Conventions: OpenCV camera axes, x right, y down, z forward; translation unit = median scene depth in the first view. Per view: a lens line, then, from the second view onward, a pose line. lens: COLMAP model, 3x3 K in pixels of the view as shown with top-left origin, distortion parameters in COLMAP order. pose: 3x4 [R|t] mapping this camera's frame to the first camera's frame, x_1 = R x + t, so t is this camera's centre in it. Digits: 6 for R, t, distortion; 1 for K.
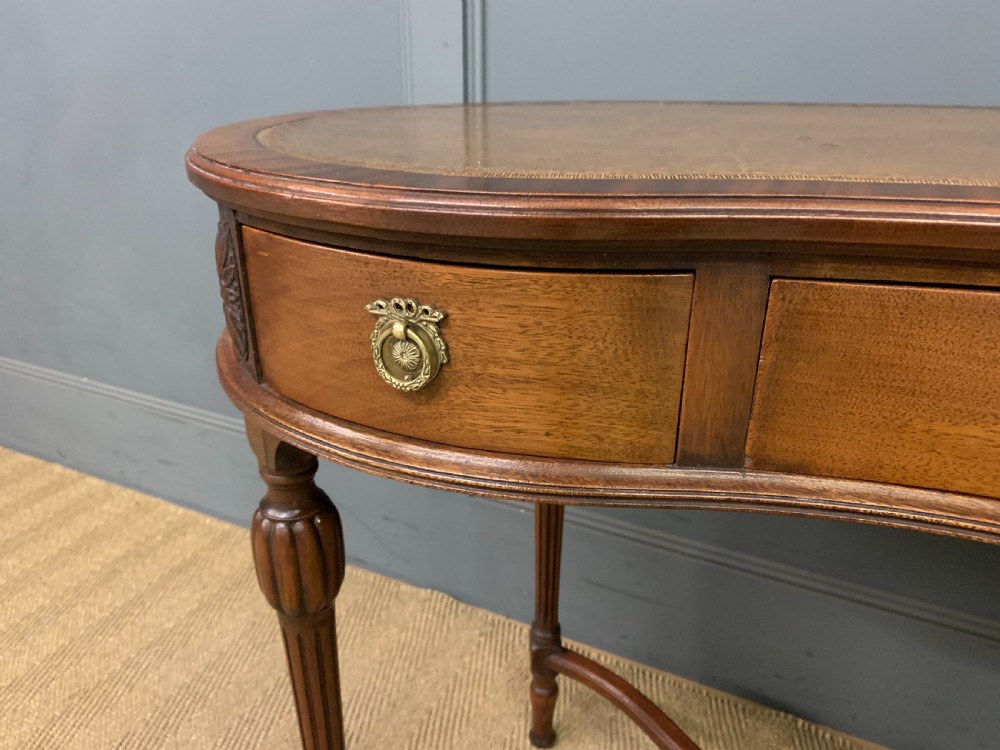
lens RADIAL K [[769.9, 0, 486.1], [0, 769.9, 371.8], [0, 0, 1]] dist [0.004455, -0.000118]
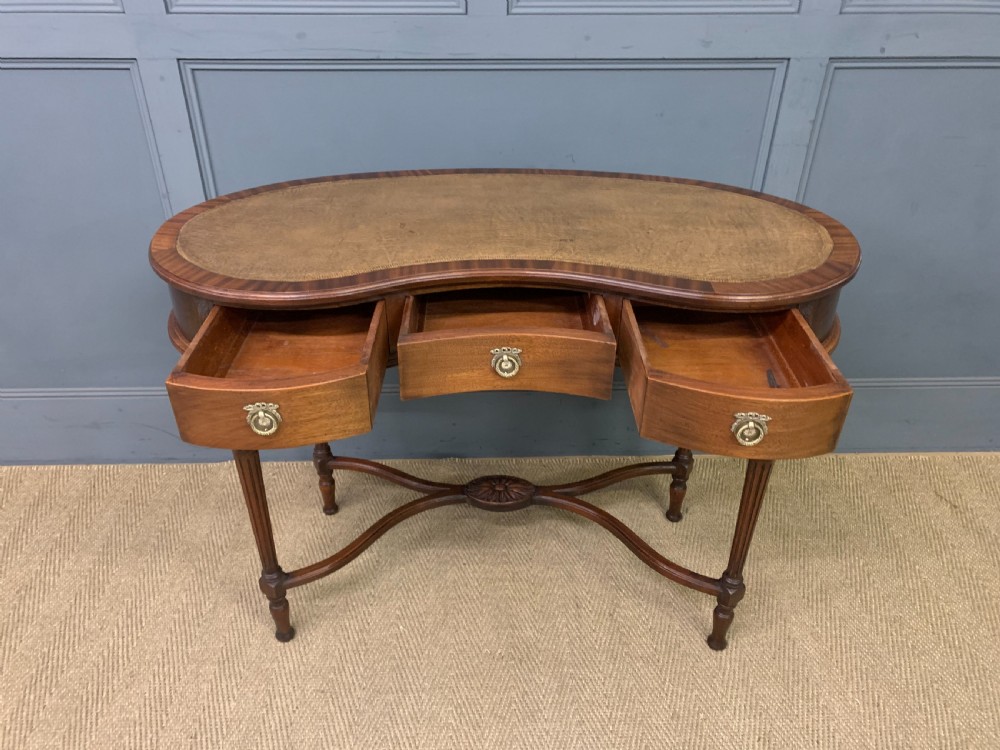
lens RADIAL K [[758.9, 0, 487.1], [0, 758.9, 383.1], [0, 0, 1]] dist [0.009773, 0.001206]
pose [[0.875504, -0.257125, 0.409121, -0.631753], [0.179499, 0.959144, 0.218683, -0.333544], [-0.448635, -0.118021, 0.885888, -1.748721]]
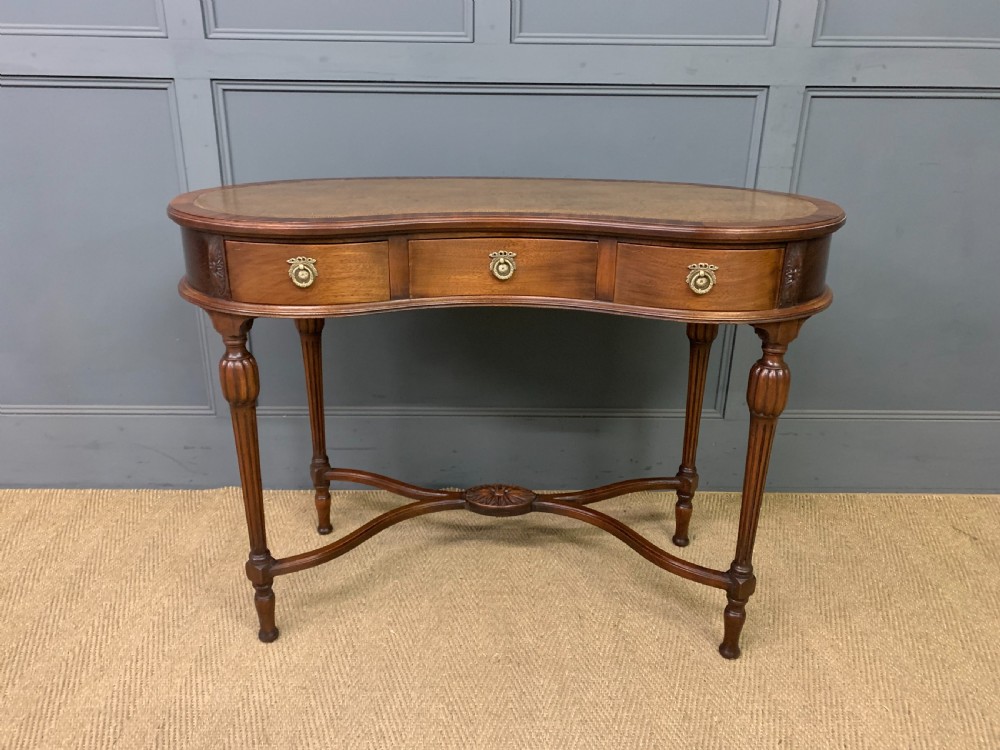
lens RADIAL K [[760.4, 0, 485.7], [0, 760.4, 375.2], [0, 0, 1]] dist [0.007803, 0.003855]
pose [[0.883876, -0.154393, 0.441505, -0.768364], [0.166477, 0.985978, 0.011514, 0.408196], [-0.437092, 0.063324, 0.897185, -1.813073]]
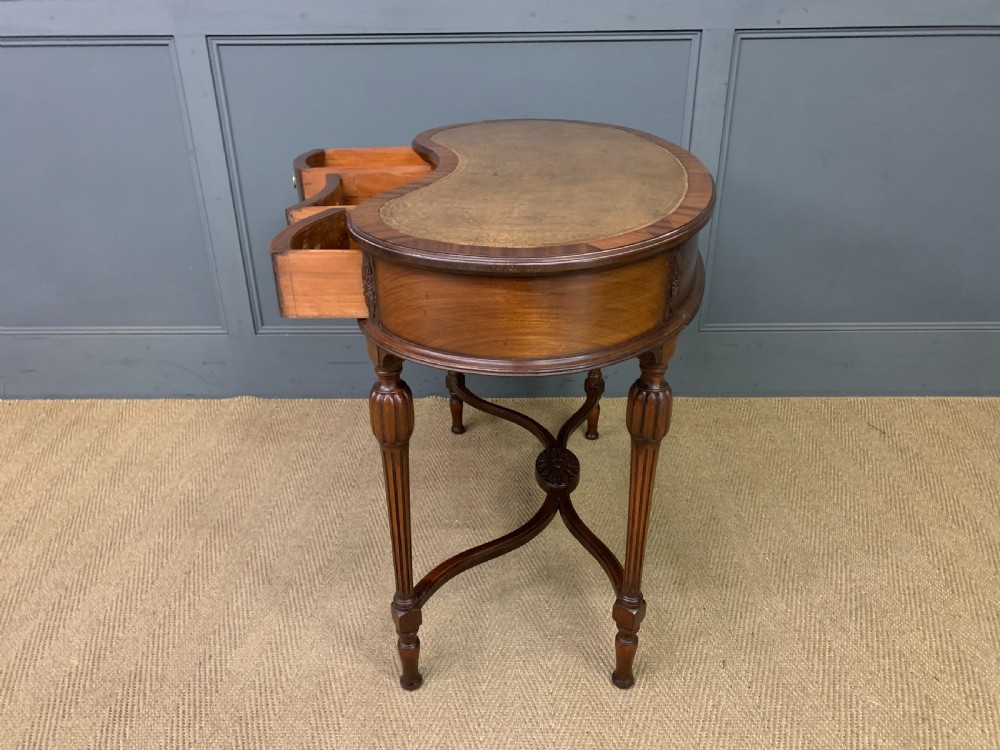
lens RADIAL K [[759.4, 0, 493.3], [0, 759.4, 381.8], [0, 0, 1]] dist [0.005616, 0.003036]
pose [[0.894960, -0.205959, 0.395761, -0.725889], [0.179412, 0.978323, 0.103415, 0.534614], [-0.408482, -0.021548, 0.912512, -2.548199]]
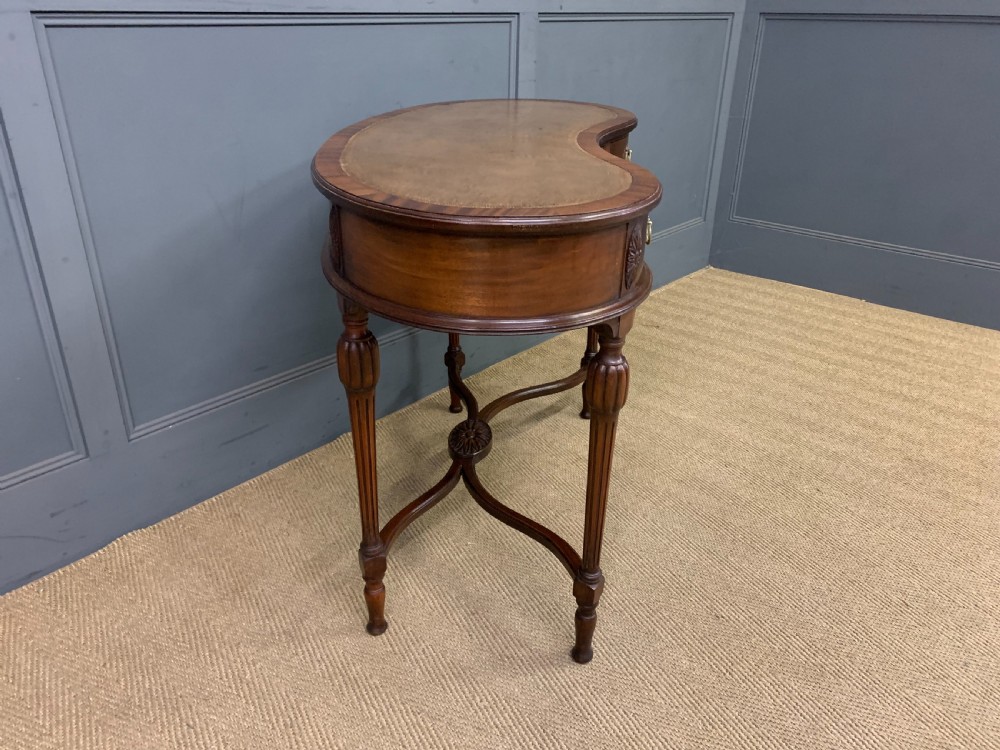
lens RADIAL K [[759.4, 0, 493.3], [0, 759.4, 381.8], [0, 0, 1]] dist [0.005616, 0.003036]
pose [[0.246594, -0.426294, 0.870325, -2.682145], [0.359764, 0.874152, 0.326234, -0.352396], [-0.899867, 0.232664, 0.368926, -0.126030]]
